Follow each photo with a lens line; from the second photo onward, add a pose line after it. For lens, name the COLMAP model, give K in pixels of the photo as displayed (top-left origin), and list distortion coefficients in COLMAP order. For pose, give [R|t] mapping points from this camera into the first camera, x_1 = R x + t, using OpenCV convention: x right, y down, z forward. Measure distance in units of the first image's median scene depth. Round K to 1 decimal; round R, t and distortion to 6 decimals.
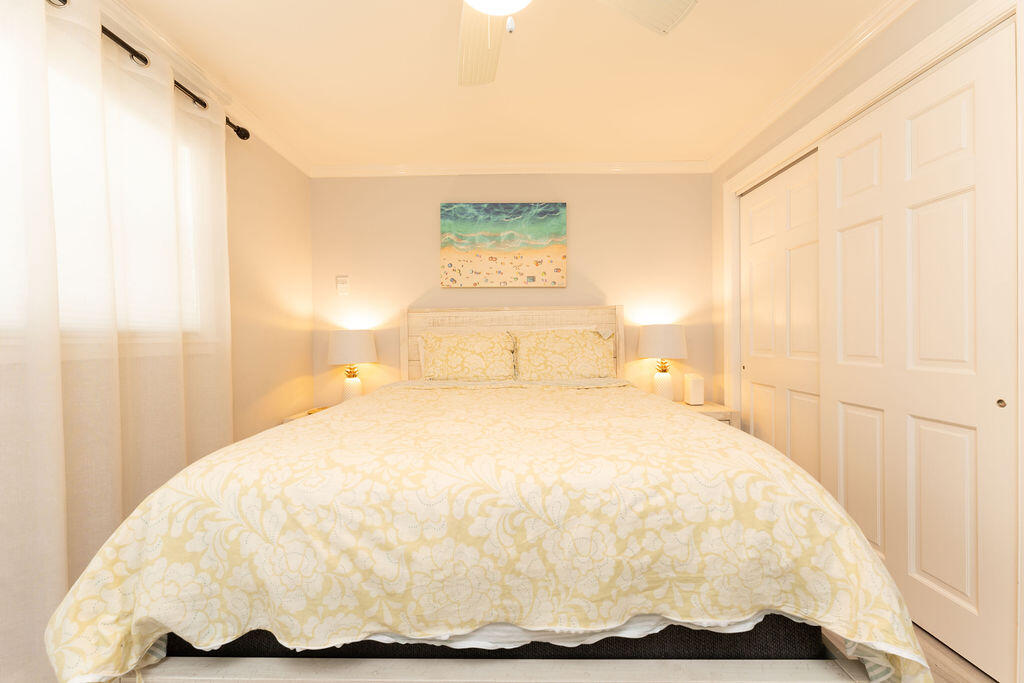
lens RADIAL K [[404.6, 0, 511.6], [0, 404.6, 341.6], [0, 0, 1]] dist [-0.002198, -0.000084]
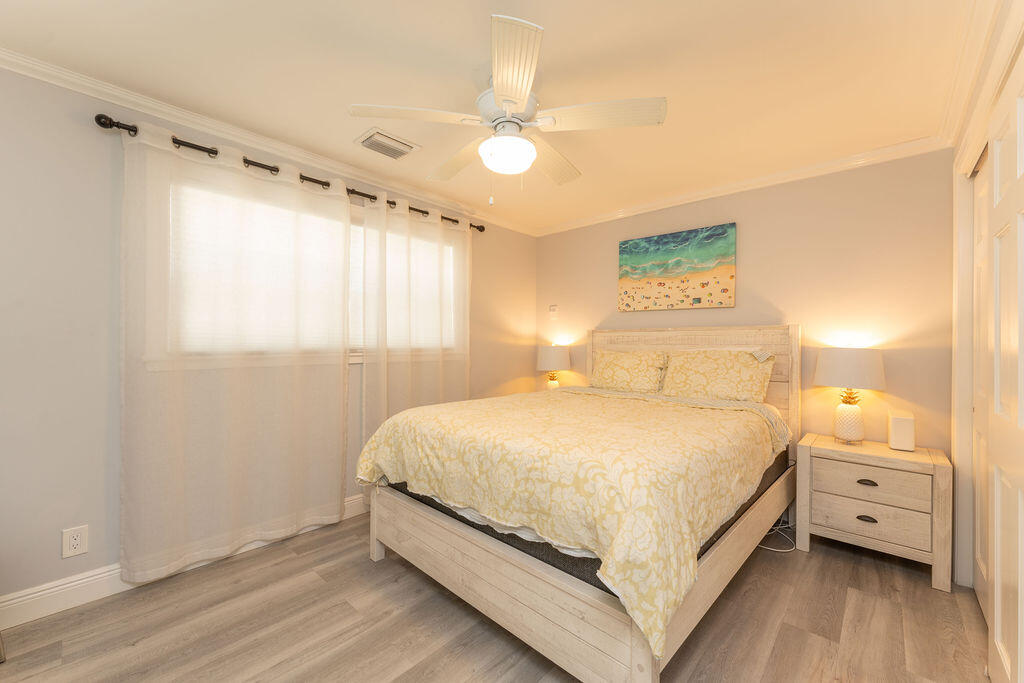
lens RADIAL K [[404.6, 0, 513.1], [0, 404.6, 341.4], [0, 0, 1]] dist [-0.002198, -0.000084]
pose [[0.737626, 0.015067, -0.675042, 0.479347], [-0.023766, 0.999711, -0.003655, -0.039273], [0.674791, 0.018739, 0.737770, -0.114513]]
